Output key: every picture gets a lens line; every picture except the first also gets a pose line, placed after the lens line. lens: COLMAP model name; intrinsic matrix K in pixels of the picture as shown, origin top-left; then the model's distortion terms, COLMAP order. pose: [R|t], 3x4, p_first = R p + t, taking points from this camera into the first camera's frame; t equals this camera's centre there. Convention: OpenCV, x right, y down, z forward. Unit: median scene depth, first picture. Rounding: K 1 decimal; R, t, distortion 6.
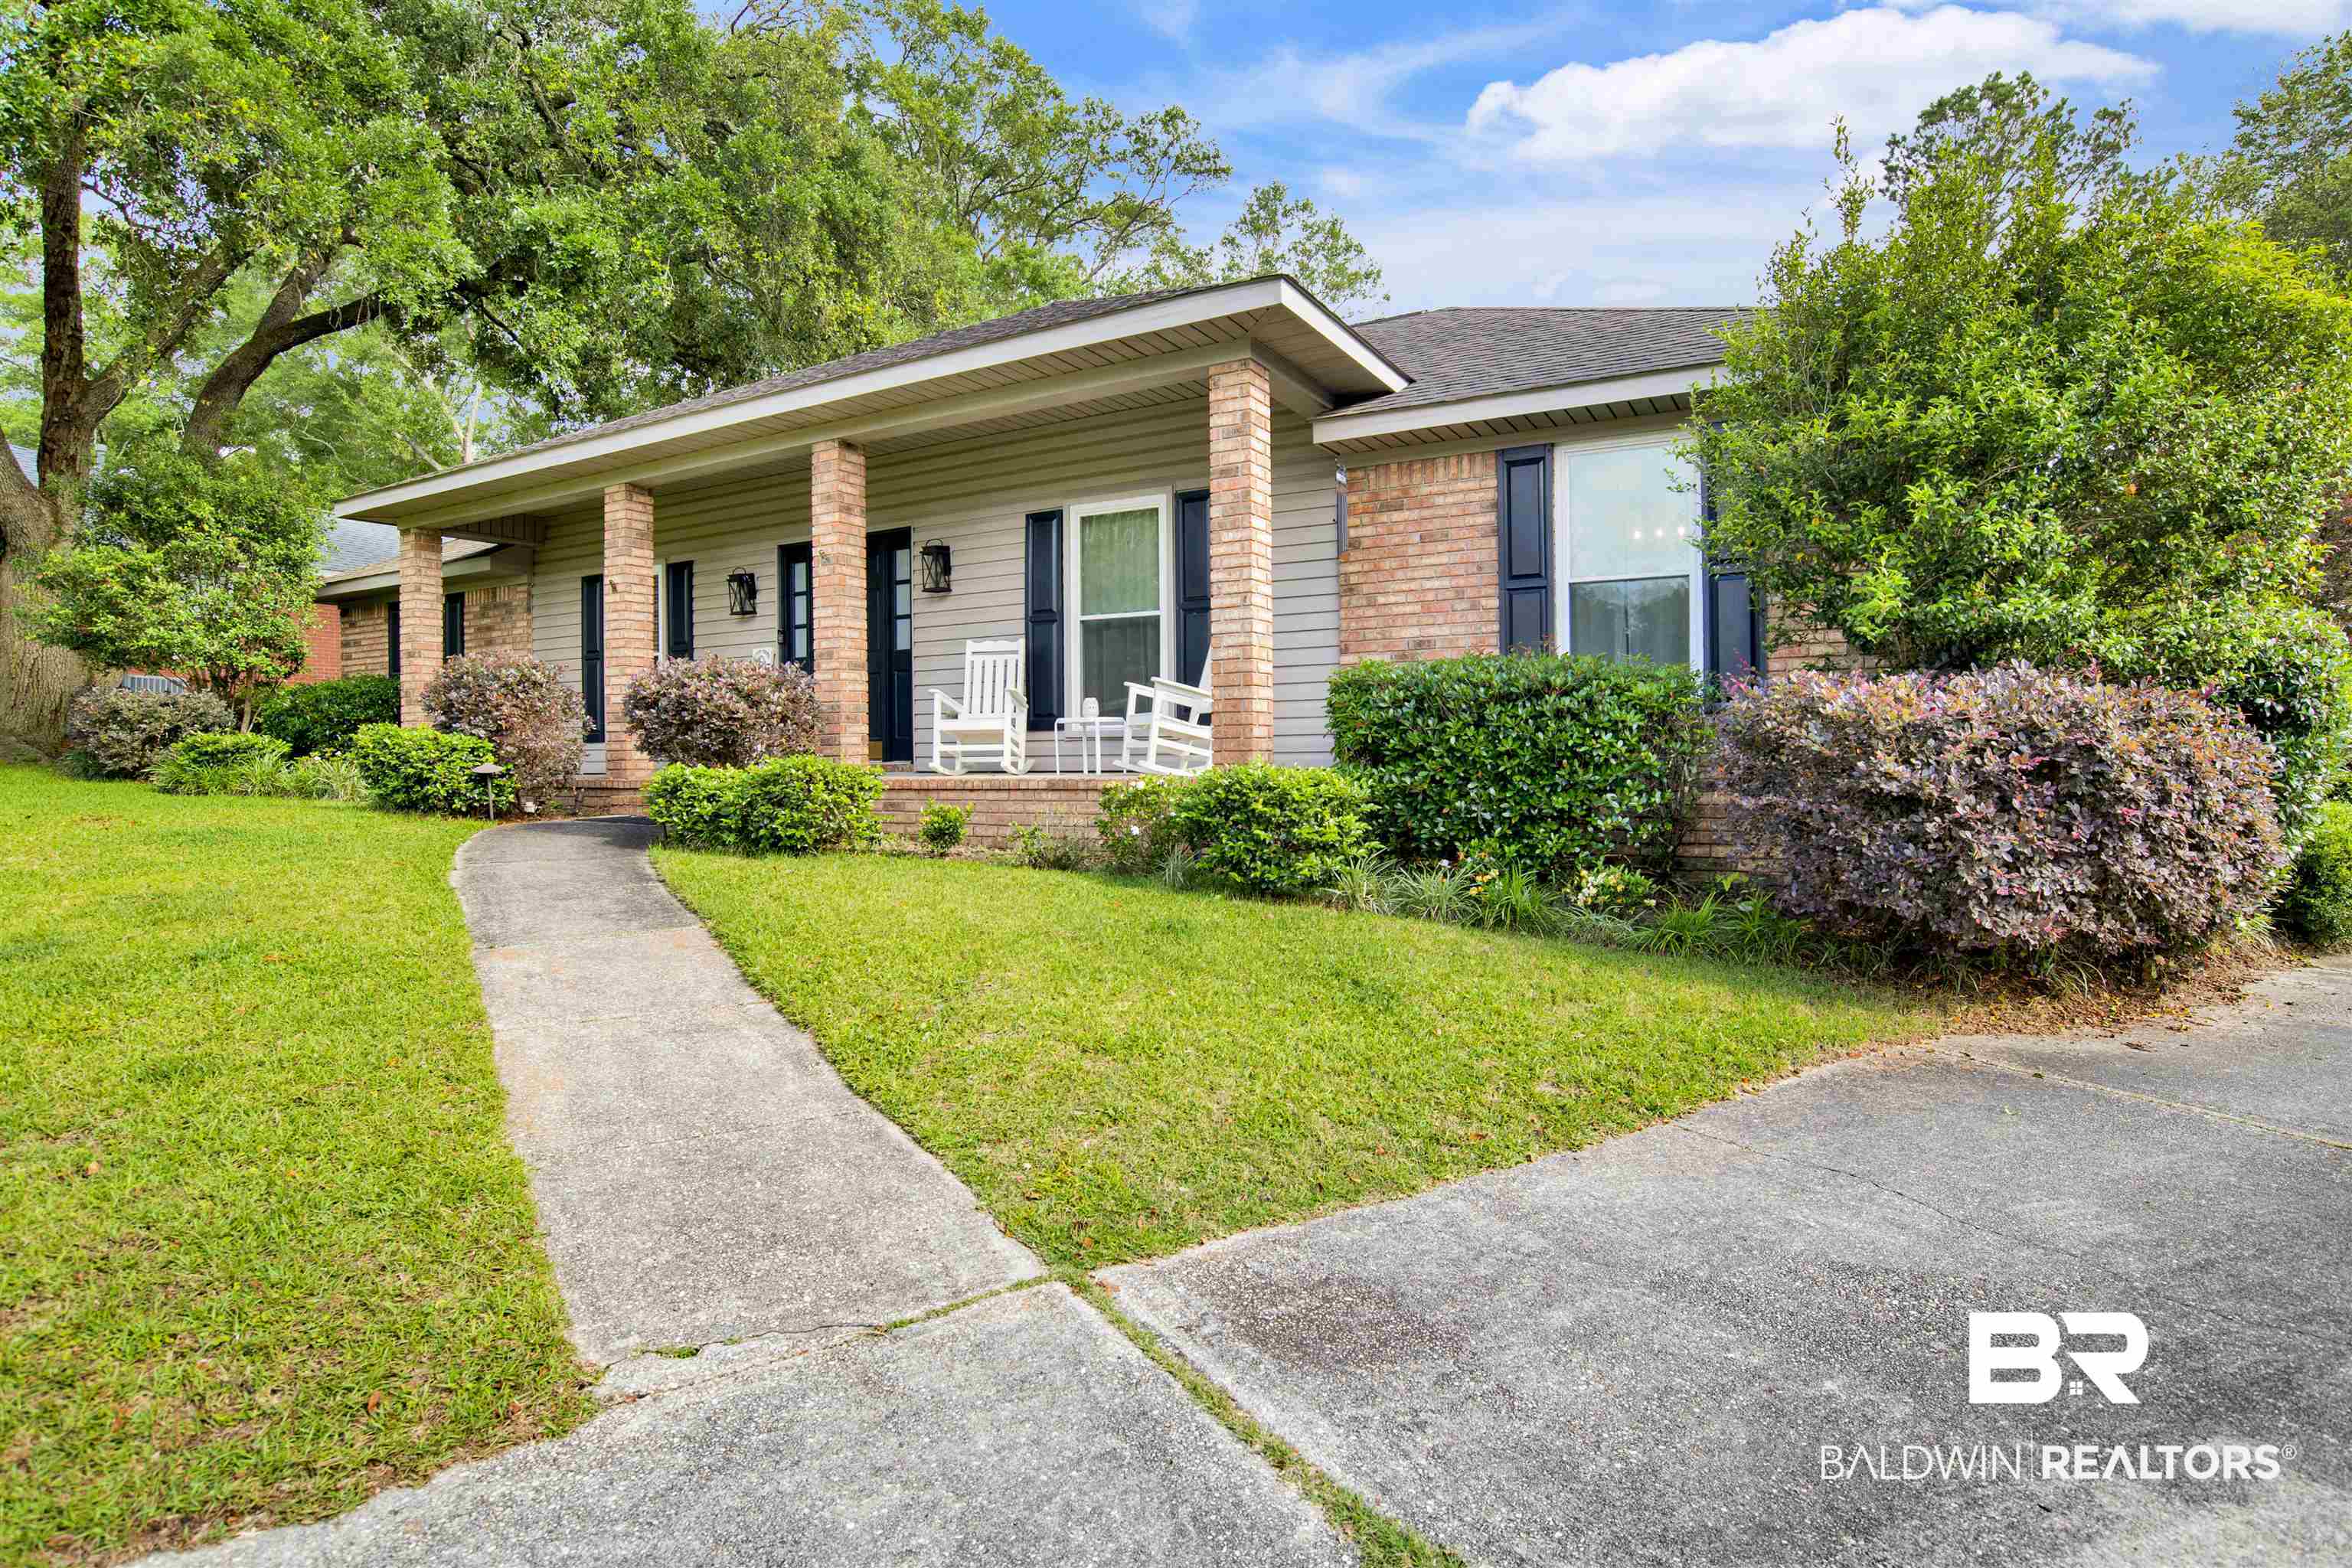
lens RADIAL K [[1232.1, 0, 1173.5], [0, 1232.1, 715.4], [0, 0, 1]] dist [-0.055109, 0.018967]
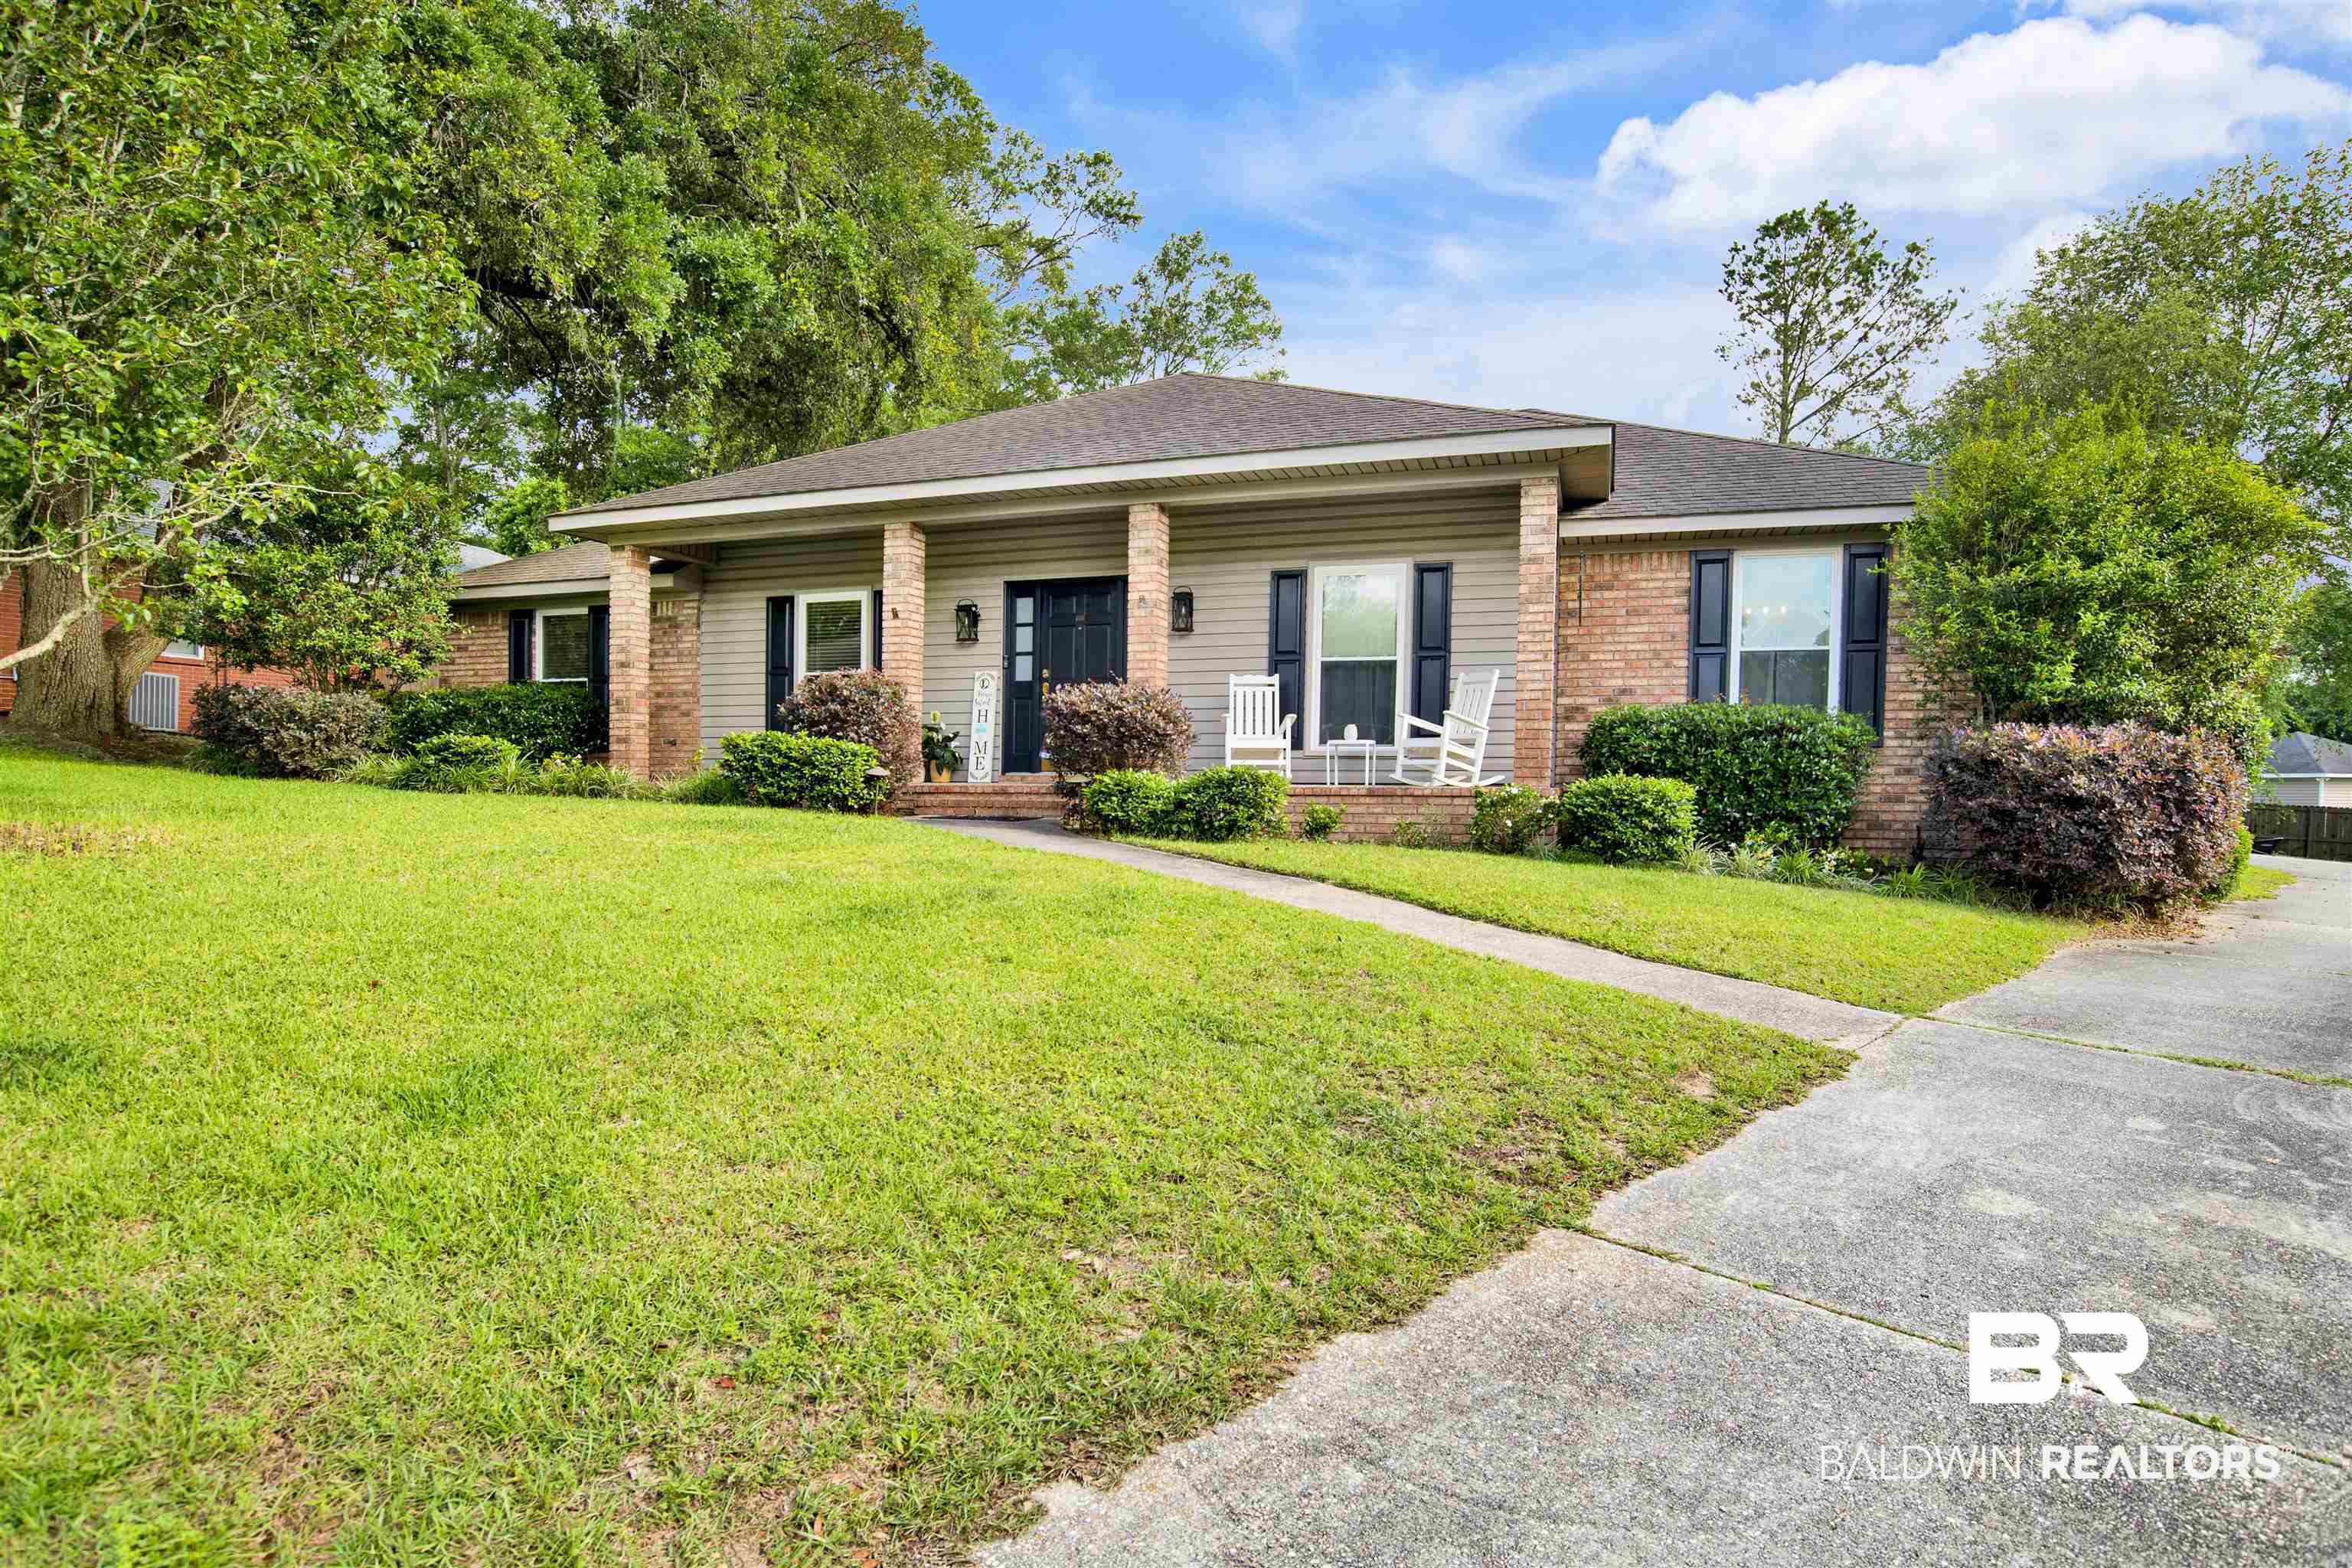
lens RADIAL K [[1270.4, 0, 1177.8], [0, 1270.4, 775.5], [0, 0, 1]] dist [-0.056703, 0.022021]
pose [[0.980938, 0.019738, 0.193316, -0.533821], [-0.024387, 0.999467, 0.021696, 0.015351], [-0.192785, -0.025997, 0.980897, -0.252789]]
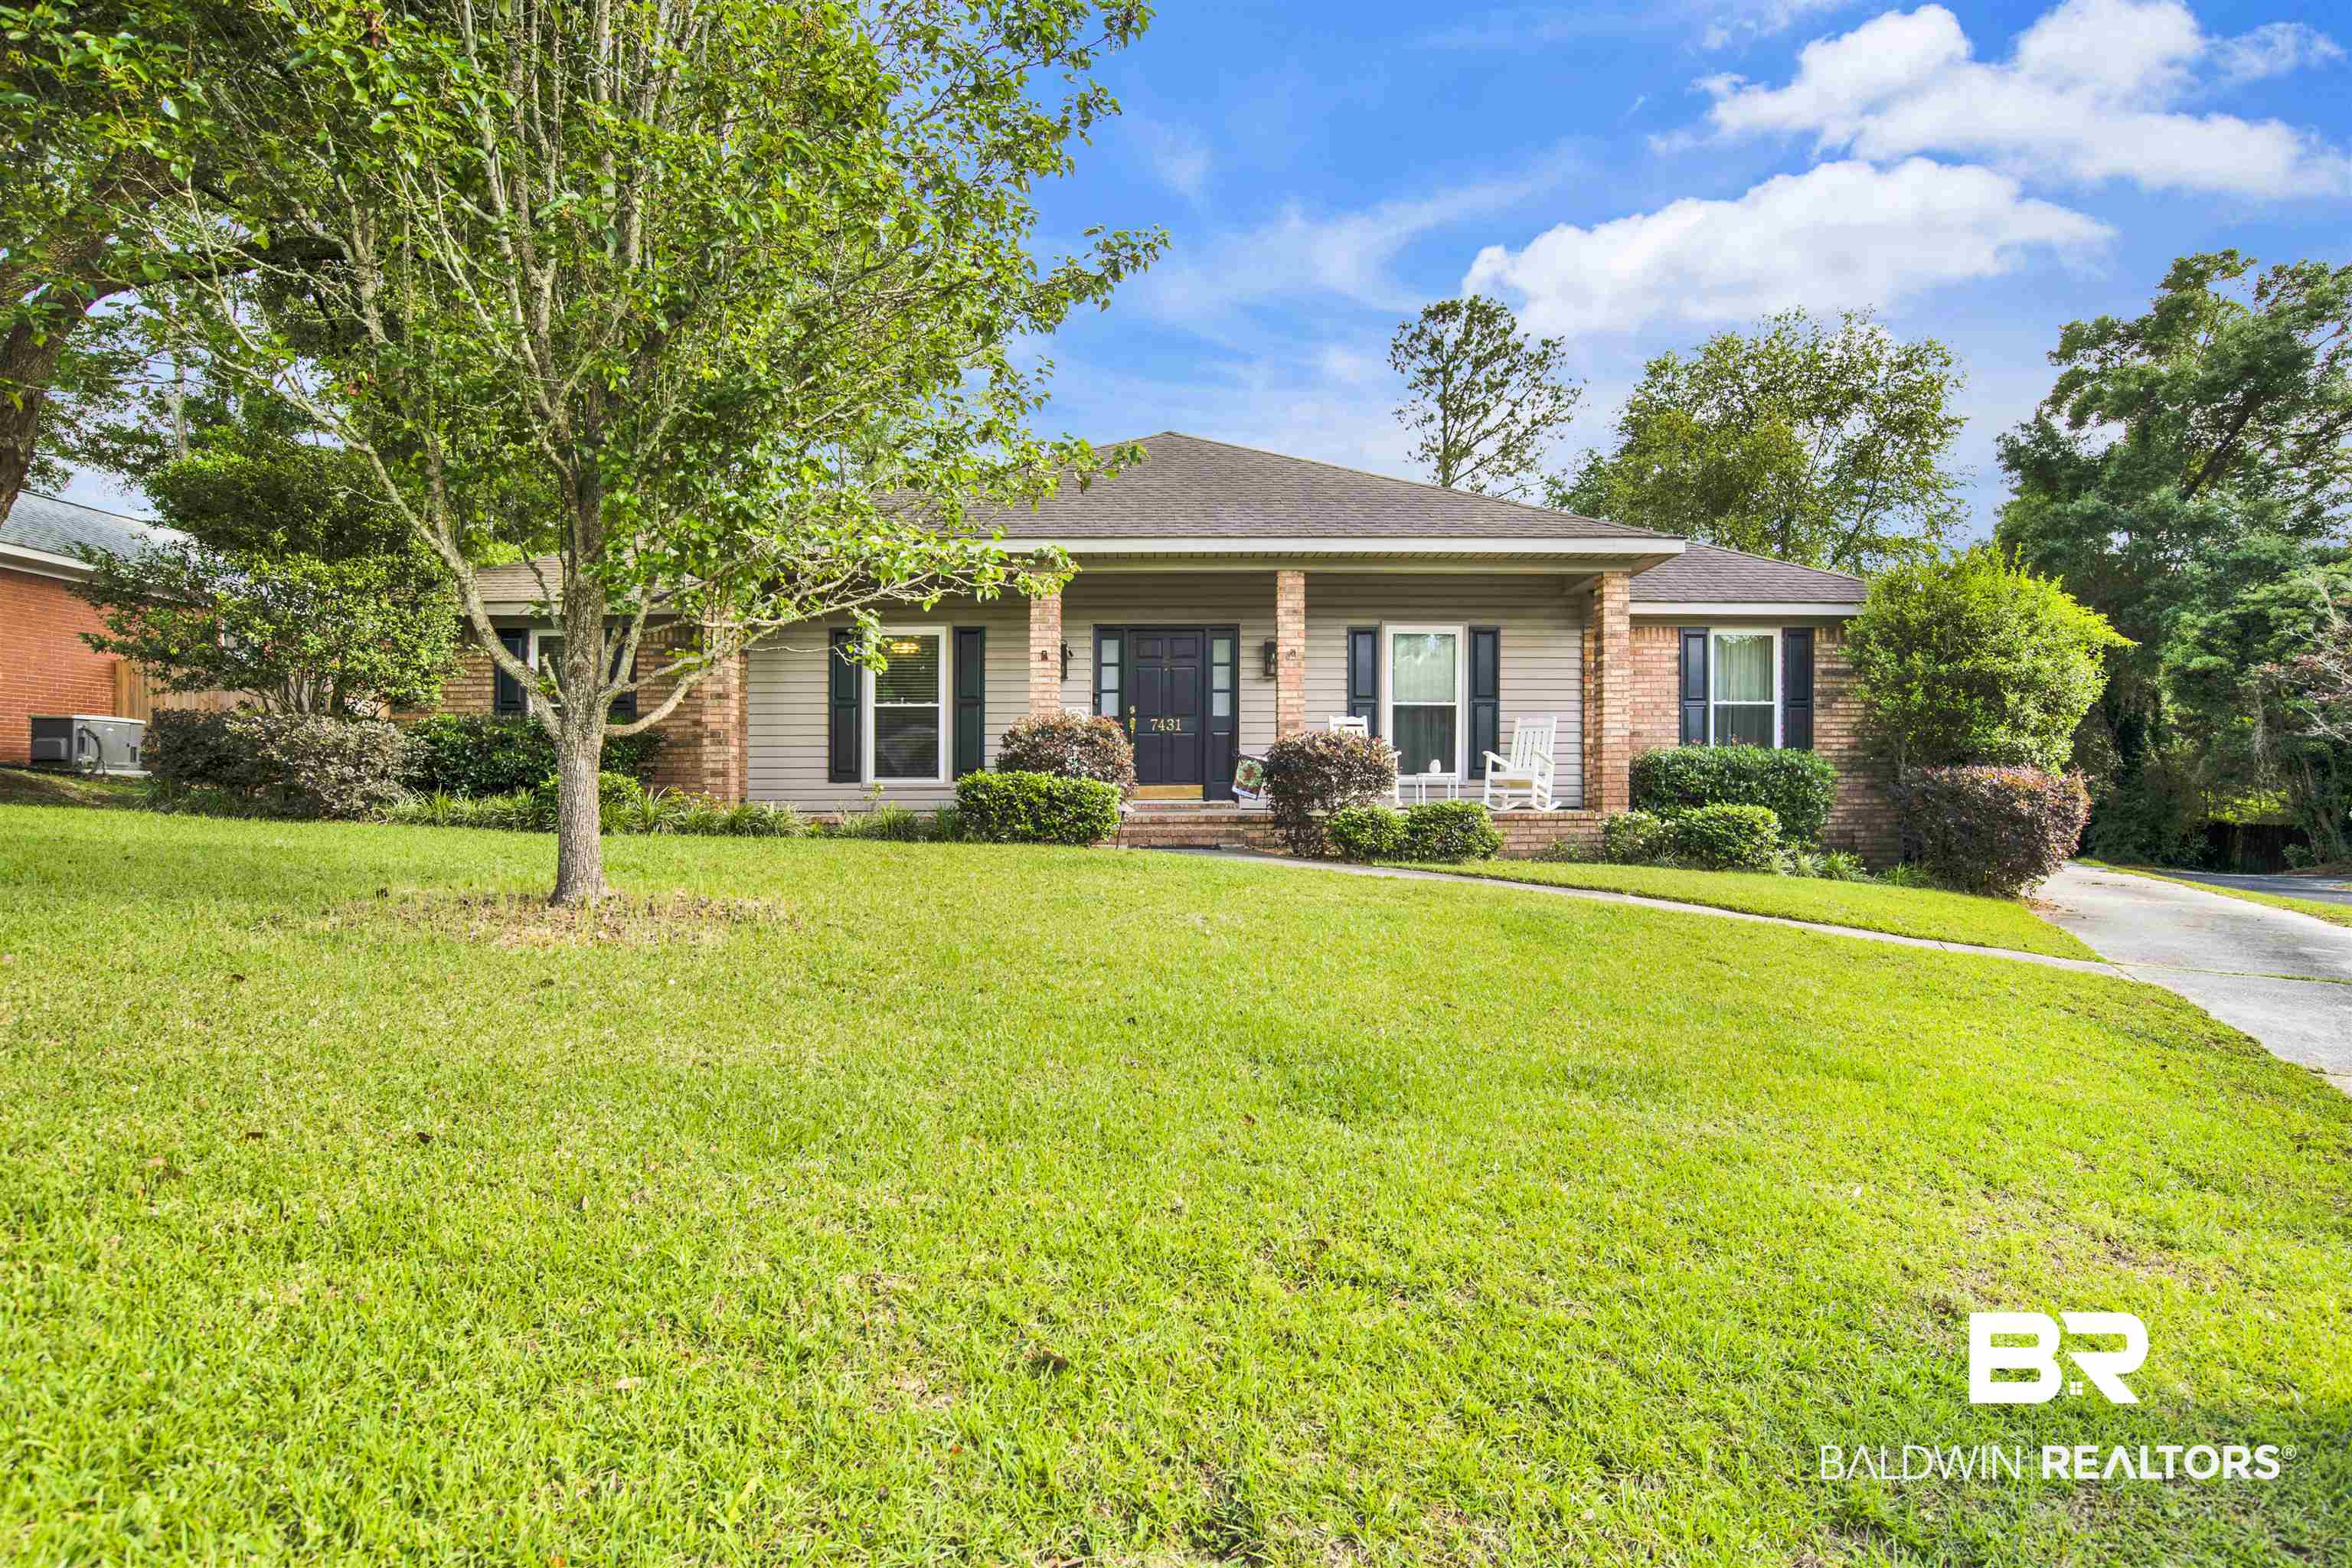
lens RADIAL K [[1270.4, 0, 1177.8], [0, 1270.4, 775.5], [0, 0, 1]] dist [-0.056703, 0.022021]
pose [[0.852618, 0.012855, 0.522377, -1.249655], [-0.022580, 0.999670, 0.012255, -0.007345], [-0.522047, -0.022244, 0.852627, -0.171443]]
